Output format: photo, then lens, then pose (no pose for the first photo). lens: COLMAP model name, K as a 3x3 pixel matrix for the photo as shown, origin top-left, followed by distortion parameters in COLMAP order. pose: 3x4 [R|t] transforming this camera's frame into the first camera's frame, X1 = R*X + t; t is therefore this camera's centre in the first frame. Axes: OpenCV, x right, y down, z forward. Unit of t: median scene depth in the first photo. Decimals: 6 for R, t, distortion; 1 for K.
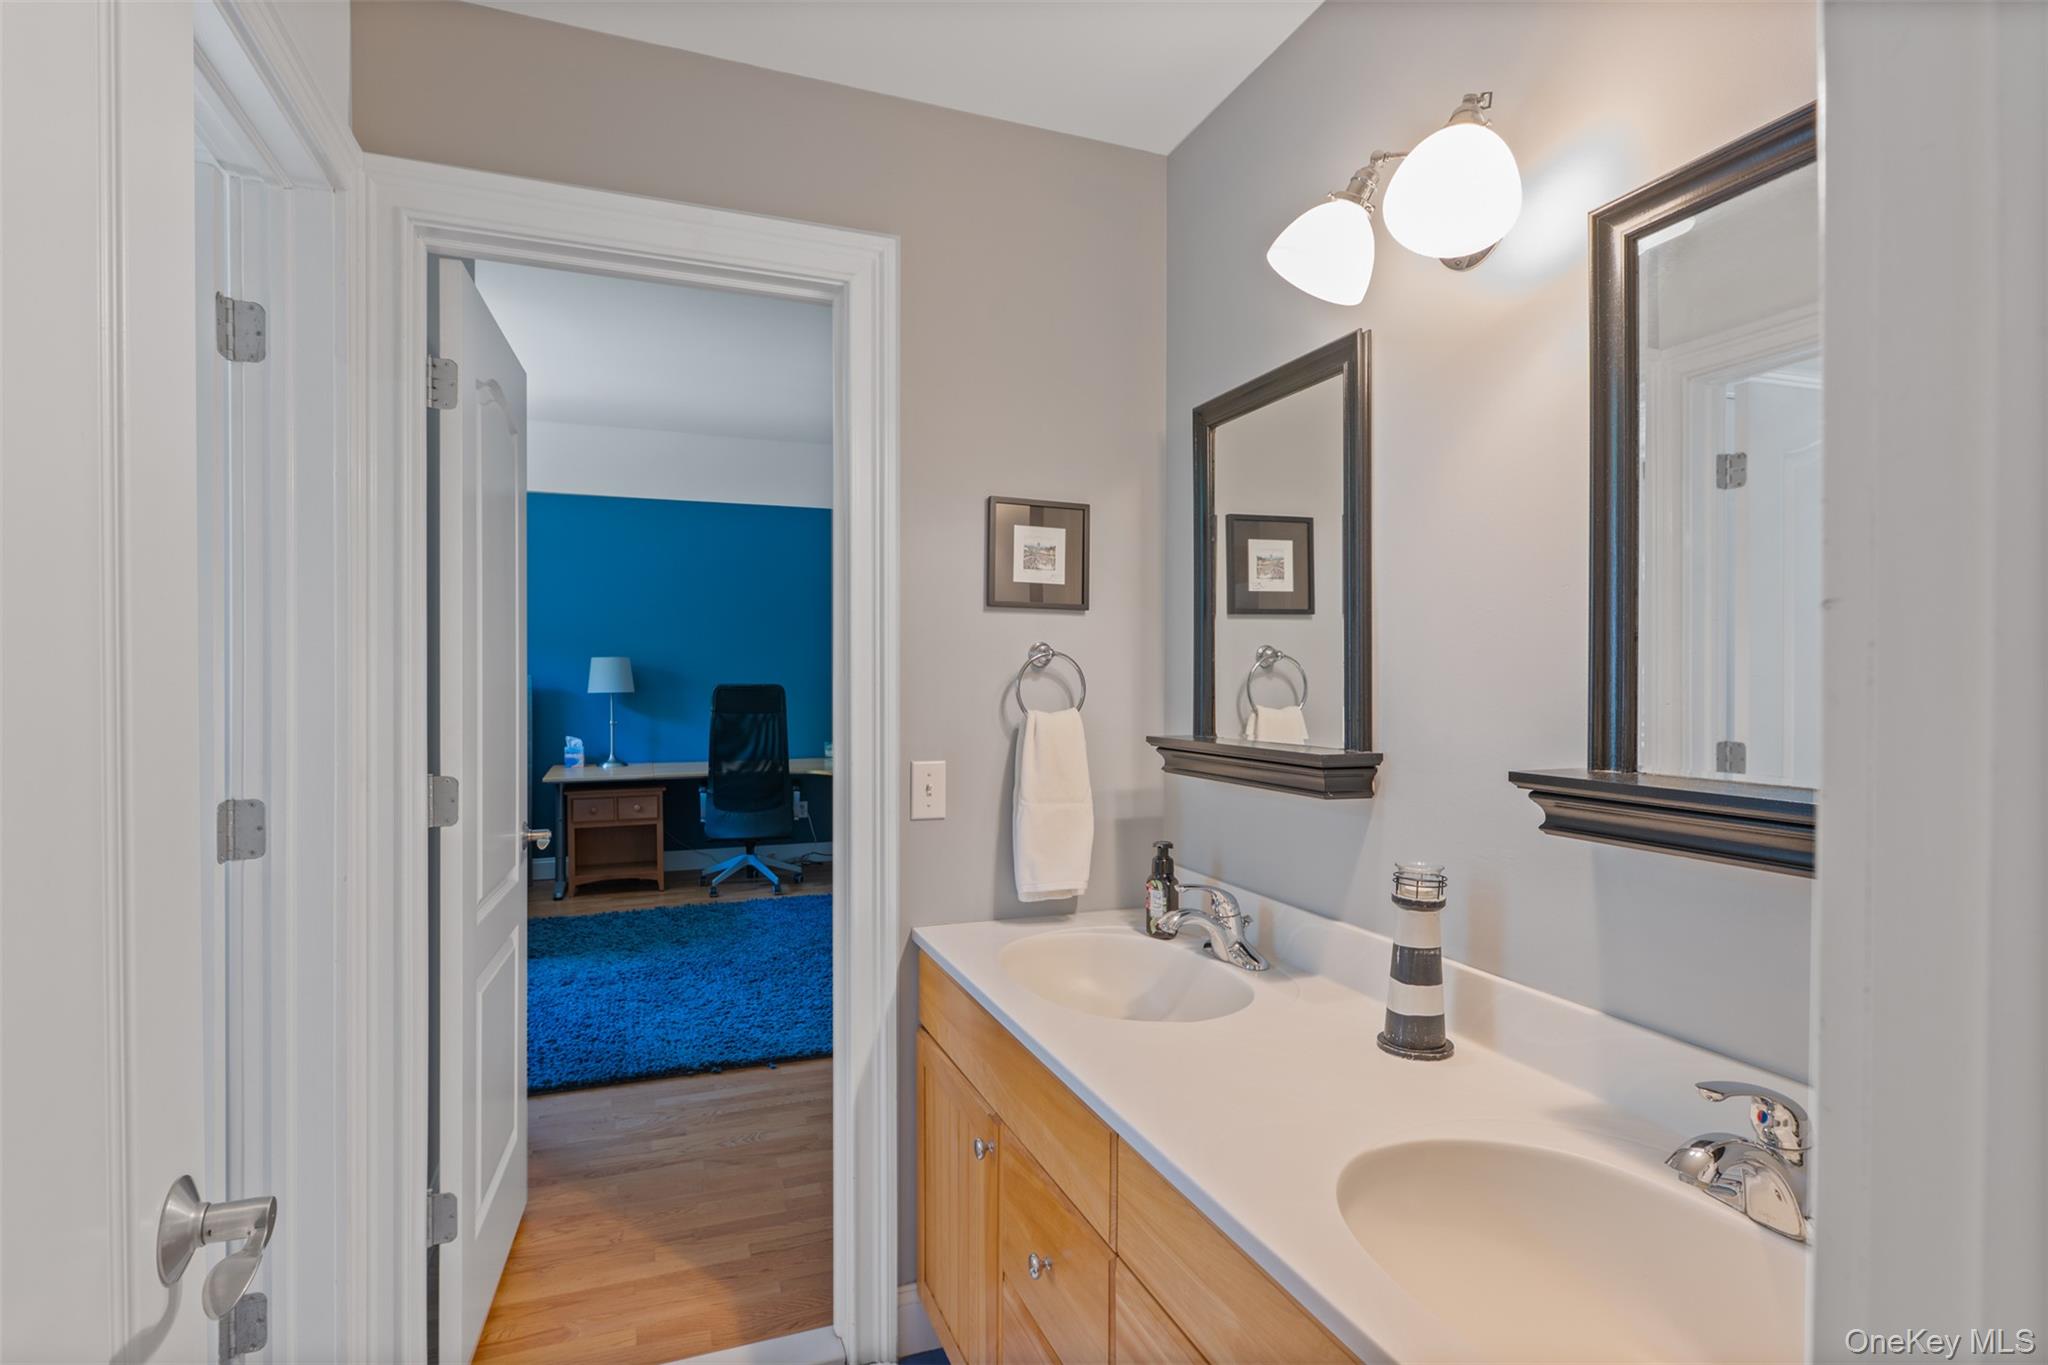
lens RADIAL K [[1028.0, 0, 1030.1], [0, 1028.0, 682.6], [0, 0, 1]] dist [0.001558, 0.000003]
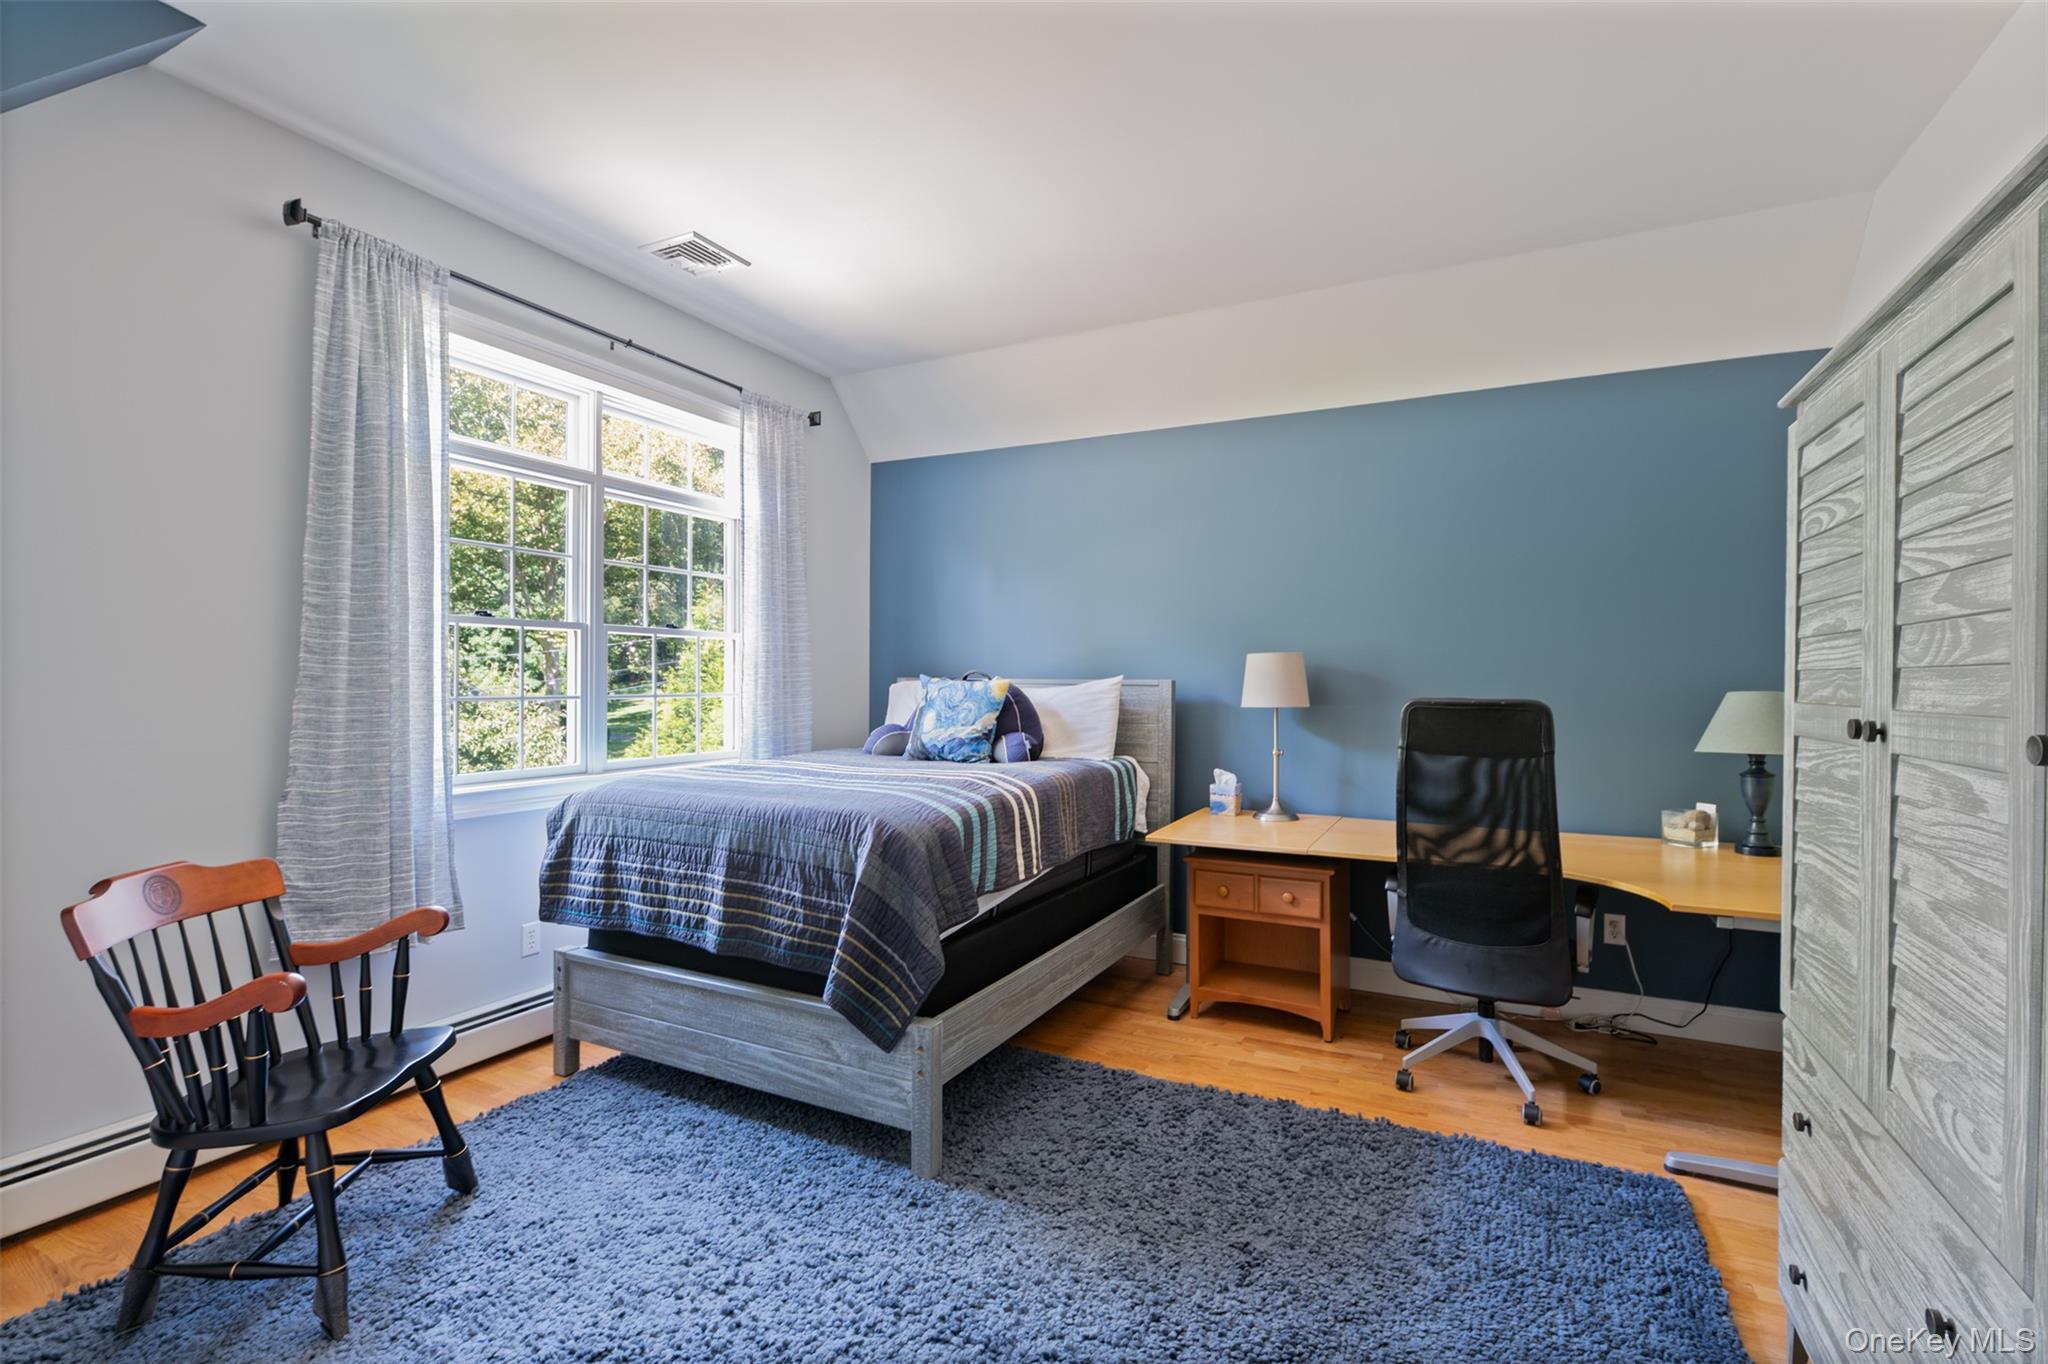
lens RADIAL K [[916.3, 0, 1044.4], [0, 916.3, 686.2], [0, 0, 1]] dist [0.002099, -0.000710]
pose [[0.669966, 0.006388, -0.742365, -0.074092], [-0.004189, 0.999980, 0.004824, -0.005448], [0.742380, -0.000122, 0.669979, 0.513291]]
